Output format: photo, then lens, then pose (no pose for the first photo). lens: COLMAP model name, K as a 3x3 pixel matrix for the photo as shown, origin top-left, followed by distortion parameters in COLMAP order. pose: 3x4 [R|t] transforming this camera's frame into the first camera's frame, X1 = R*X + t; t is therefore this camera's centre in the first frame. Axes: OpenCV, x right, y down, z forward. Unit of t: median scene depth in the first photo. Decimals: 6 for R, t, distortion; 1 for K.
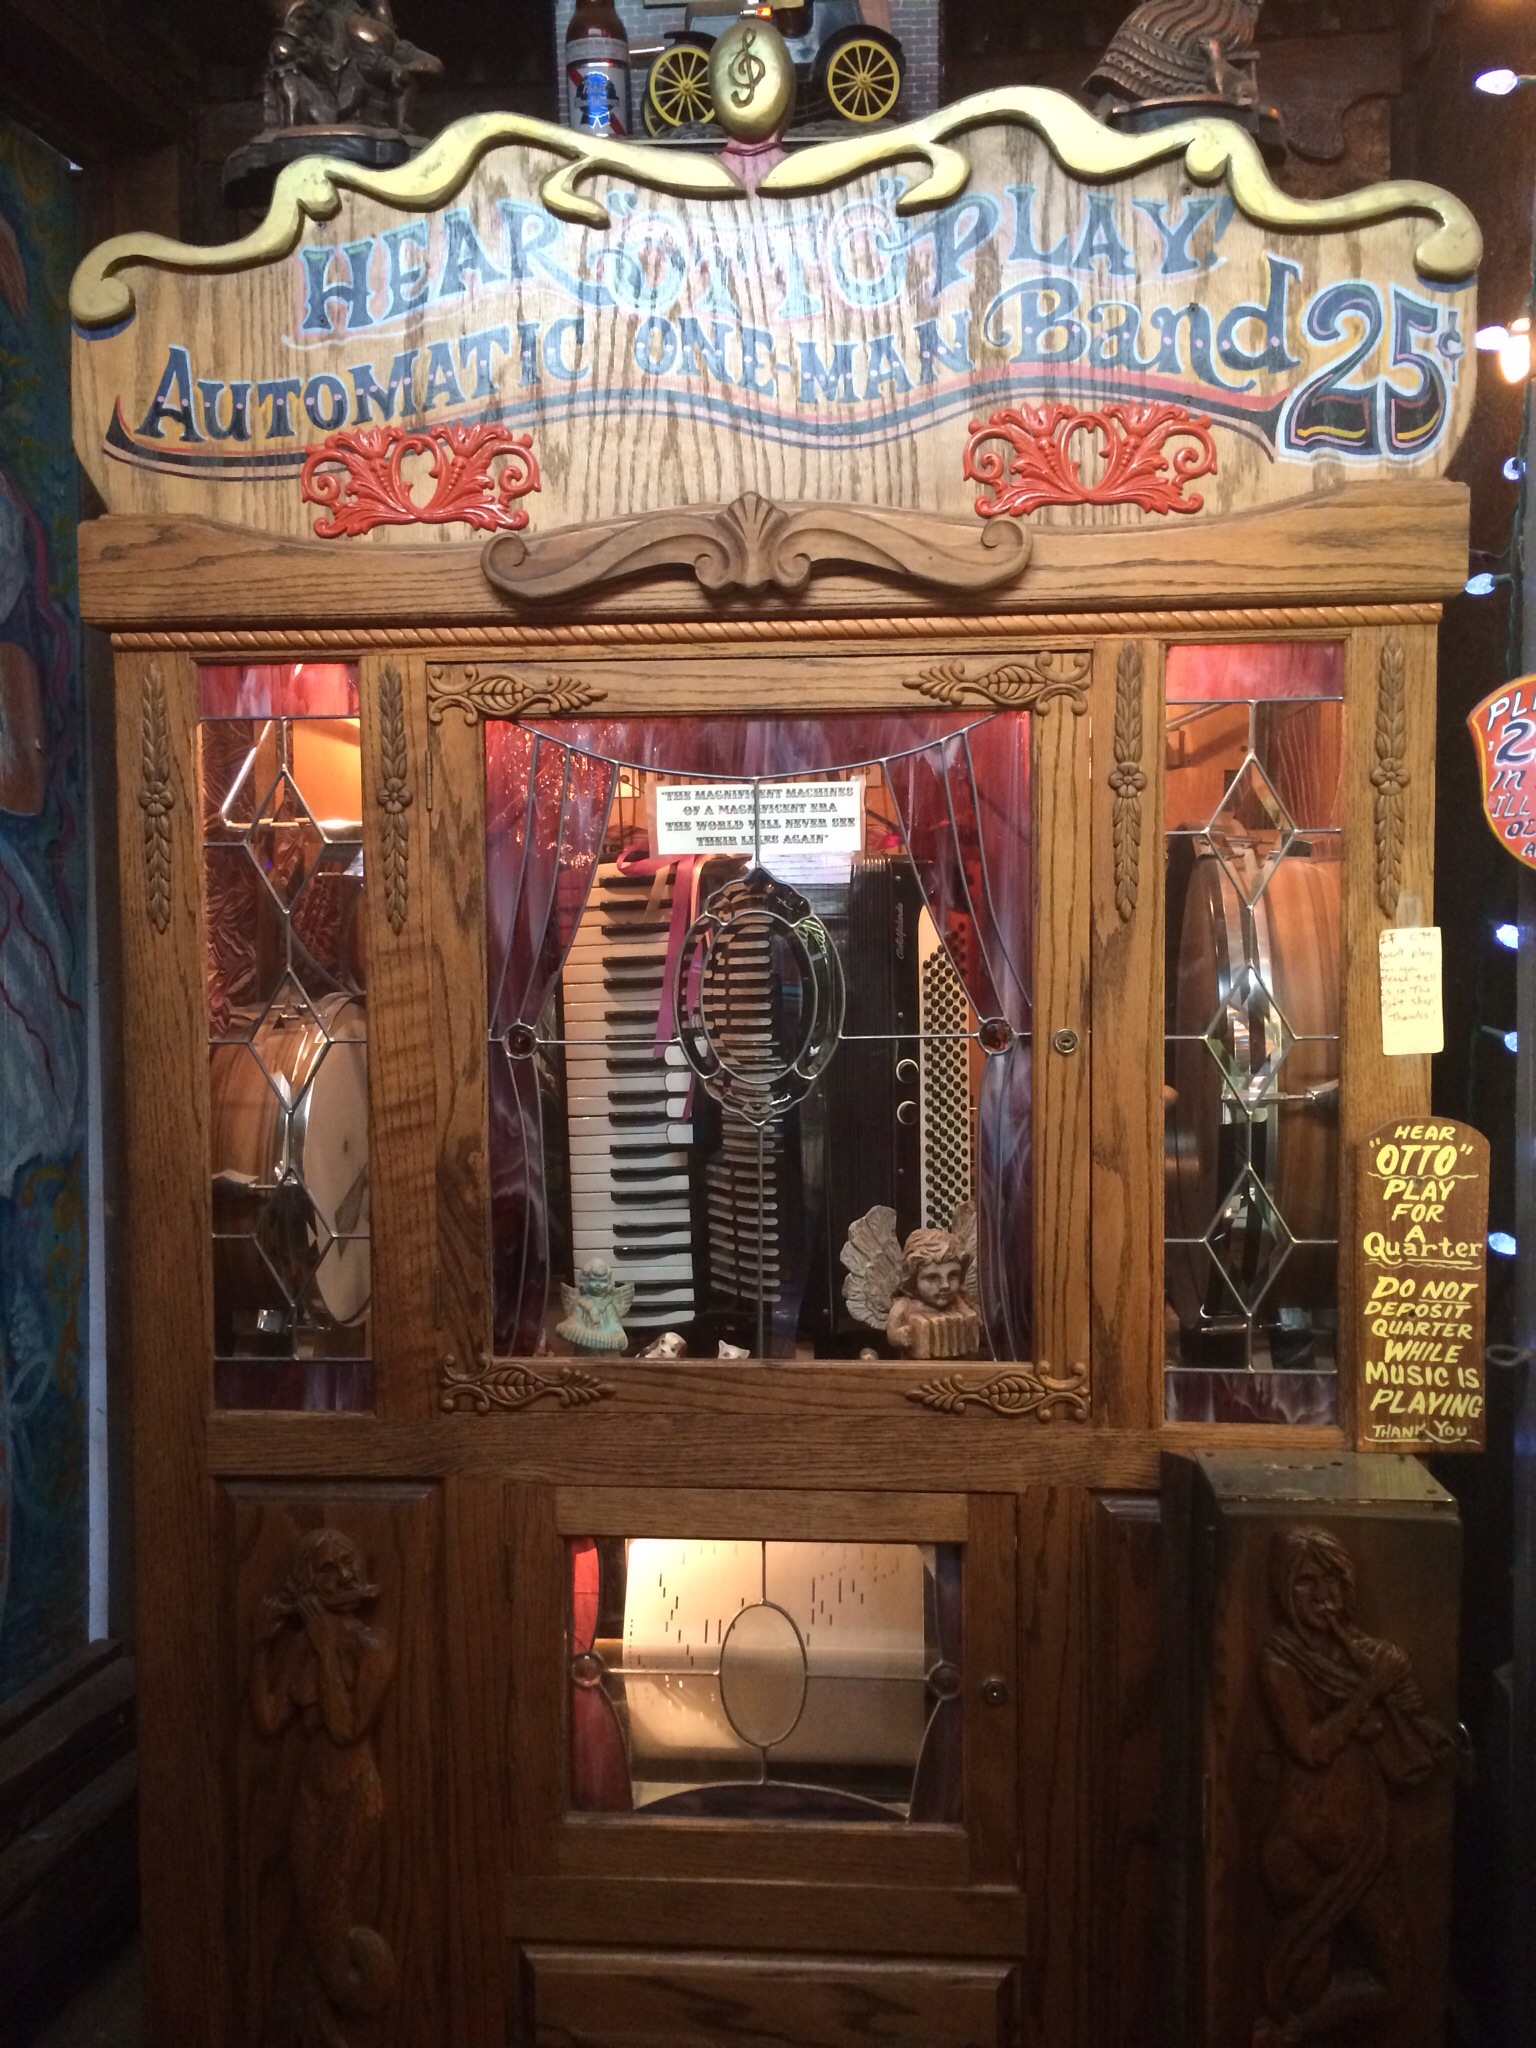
lens RADIAL K [[1771.8, 0, 769.3], [0, 1771.8, 1035.3], [0, 0, 1]] dist [0.074946, -0.103399]
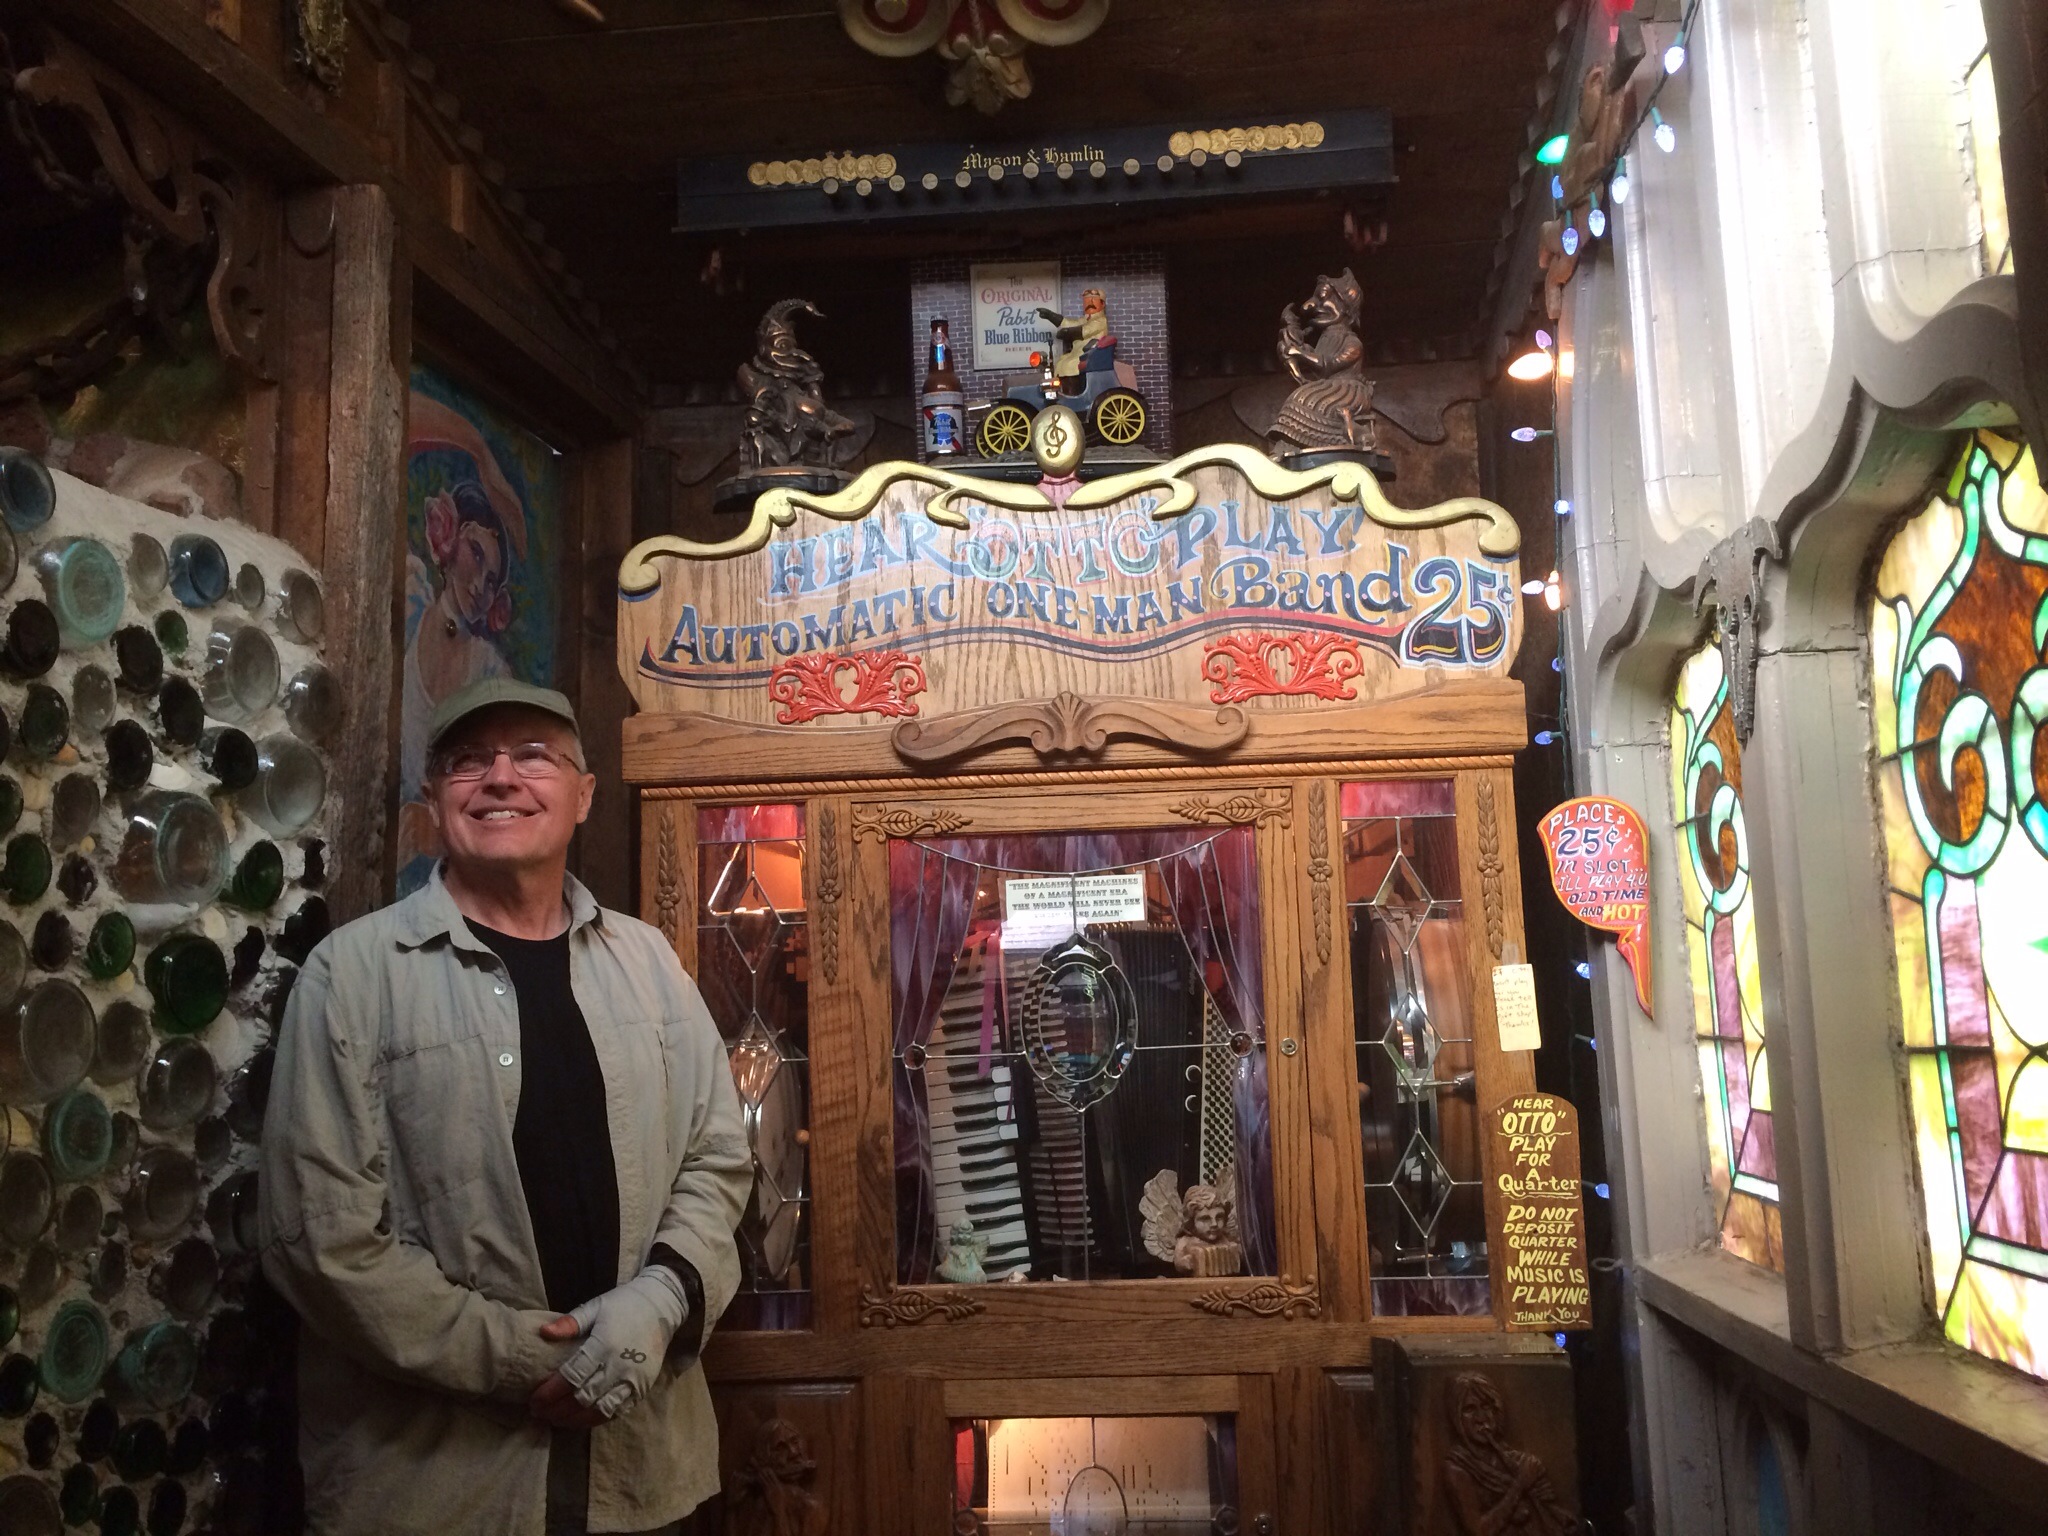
lens RADIAL K [[1771.8, 0, 1030.8], [0, 1771.8, 757.4], [0, 0, 1]] dist [0.074946, -0.103399]
pose [[0.999430, -0.019963, 0.027217, -0.082569], [0.024917, 0.980297, -0.195951, 0.051640], [-0.022769, 0.196517, 0.980236, -0.488966]]
